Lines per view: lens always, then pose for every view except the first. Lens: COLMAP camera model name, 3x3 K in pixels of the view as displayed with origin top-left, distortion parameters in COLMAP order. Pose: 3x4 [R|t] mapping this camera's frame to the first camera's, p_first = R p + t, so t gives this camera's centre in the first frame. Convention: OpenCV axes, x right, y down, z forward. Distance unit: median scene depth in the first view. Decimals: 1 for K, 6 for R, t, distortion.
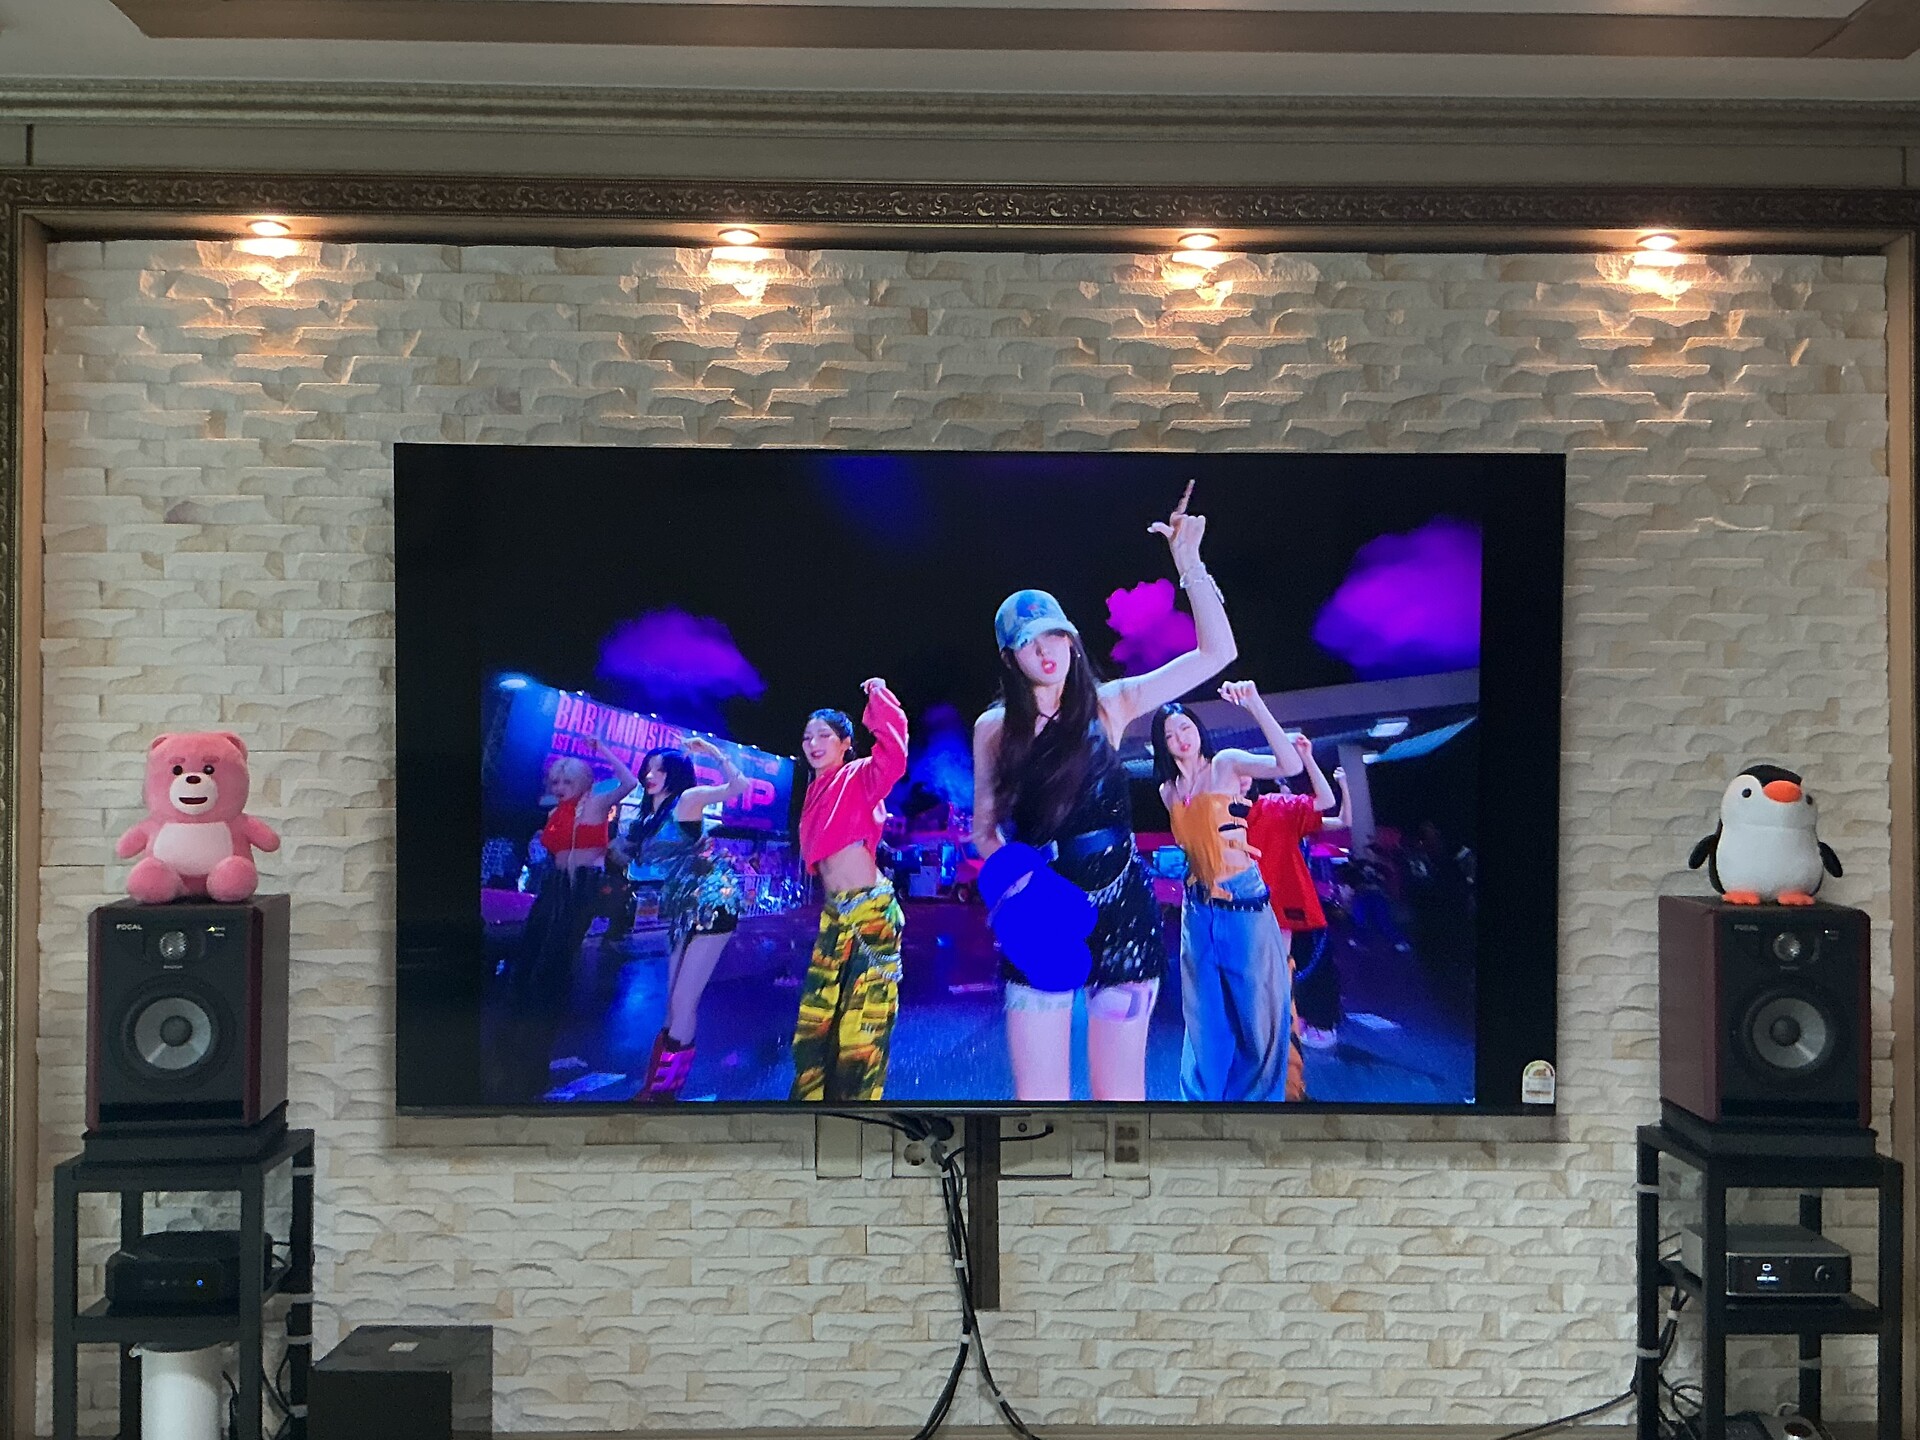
lens RADIAL K [[2053.9, 0, 979.6], [0, 2053.9, 714.2], [0, 0, 1]] dist [0.022767, 0.000000]
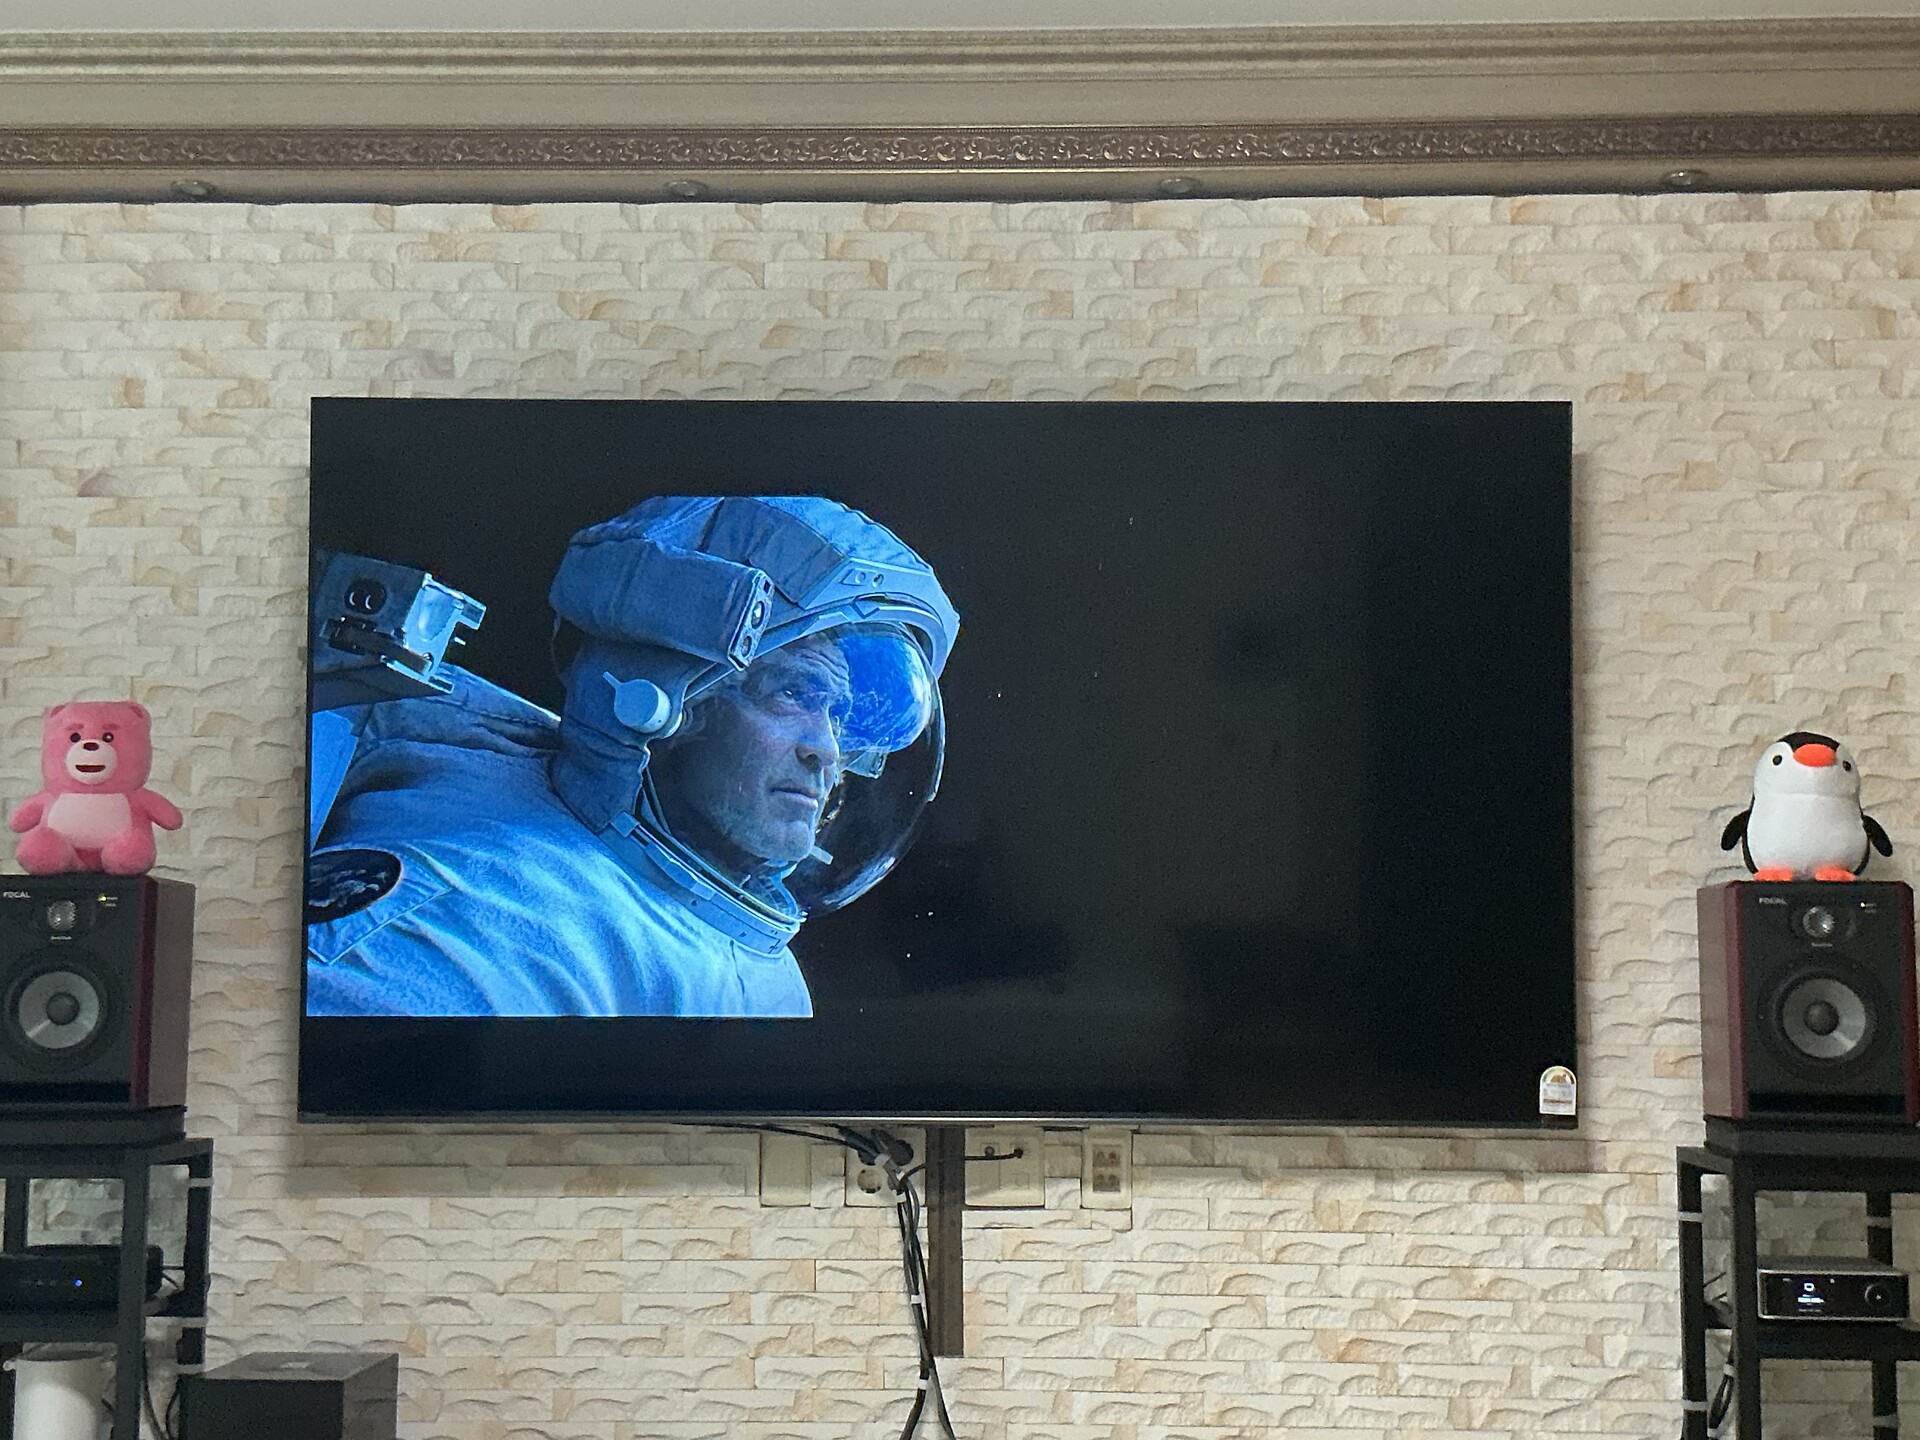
lens RADIAL K [[2491.9, 0, 985.7], [0, 2491.9, 703.8], [0, 0, 1]] dist [0.037109, 0.000000]
pose [[0.998192, -0.006703, -0.059729, 0.086599], [0.001385, 0.996064, -0.088630, 0.103576], [0.060088, 0.088387, 0.994272, -0.105075]]
